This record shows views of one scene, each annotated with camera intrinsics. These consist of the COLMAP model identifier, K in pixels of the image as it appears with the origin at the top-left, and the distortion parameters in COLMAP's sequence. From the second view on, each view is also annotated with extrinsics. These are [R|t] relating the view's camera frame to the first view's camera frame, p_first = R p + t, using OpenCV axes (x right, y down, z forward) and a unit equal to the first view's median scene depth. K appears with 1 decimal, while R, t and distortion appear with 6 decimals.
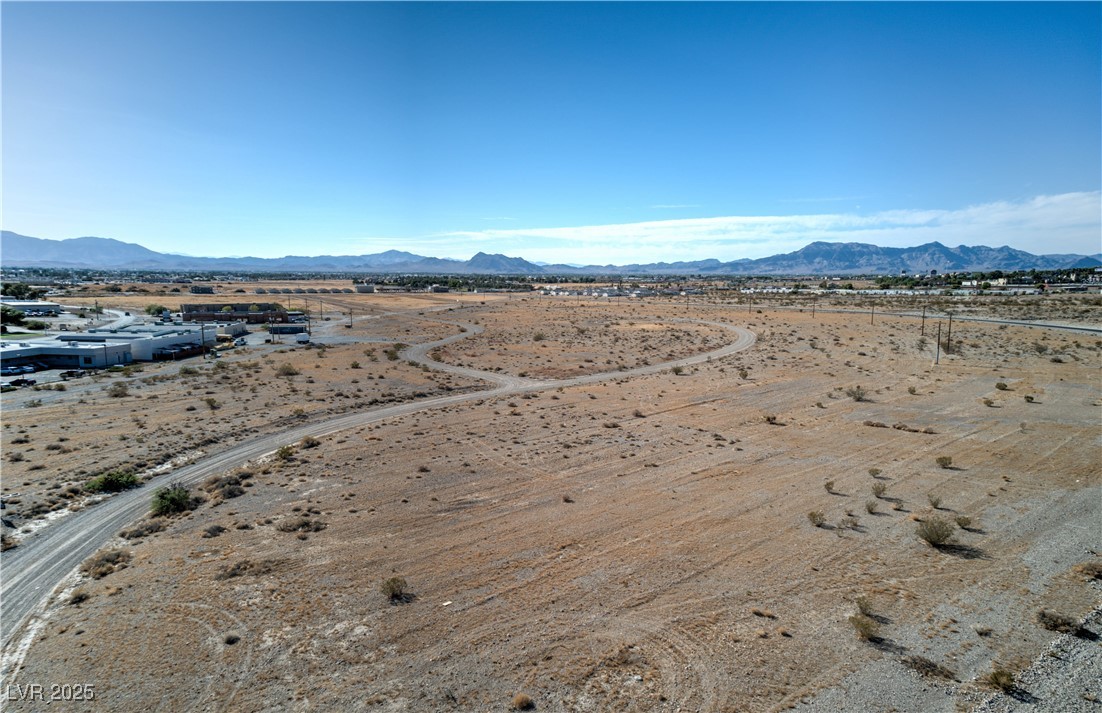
lens RADIAL K [[698.3, 0, 551.0], [0, 698.3, 356.5], [0, 0, 1]] dist [0.037411, 0.065090]
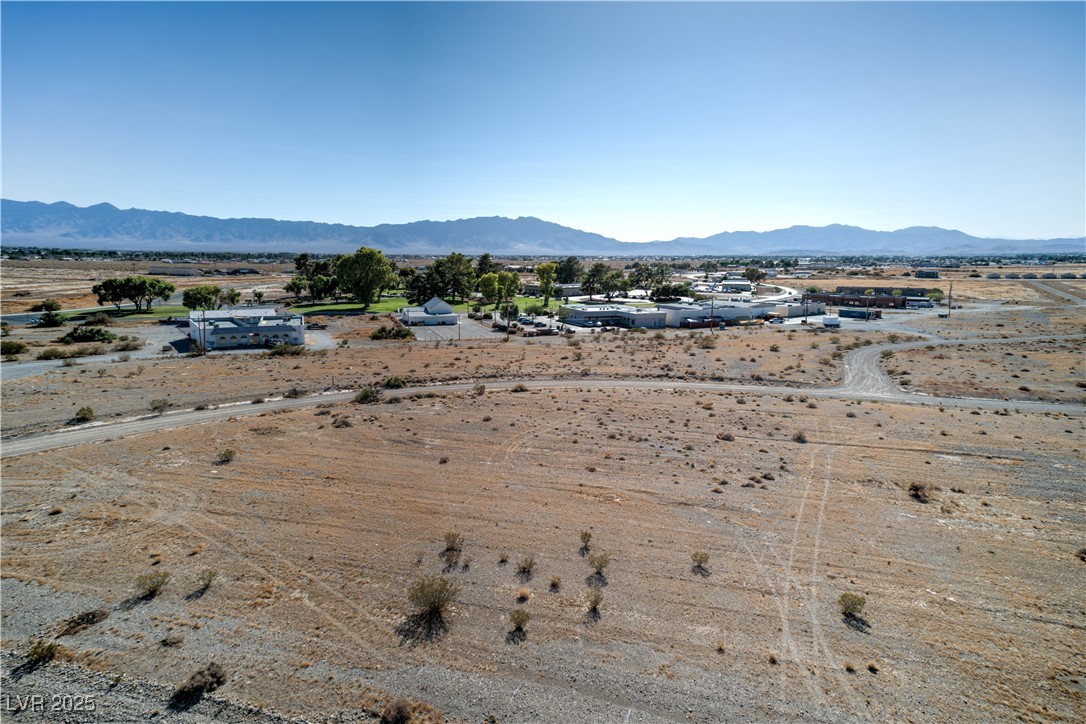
lens RADIAL K [[670.2, 0, 543.0], [0, 670.2, 362.0], [0, 0, 1]] dist [0.042472, 0.080134]
pose [[0.492465, 0.137759, -0.859361, 1.024052], [-0.108960, 0.989384, 0.096161, -0.065822], [0.863485, 0.046280, 0.502247, 0.640958]]
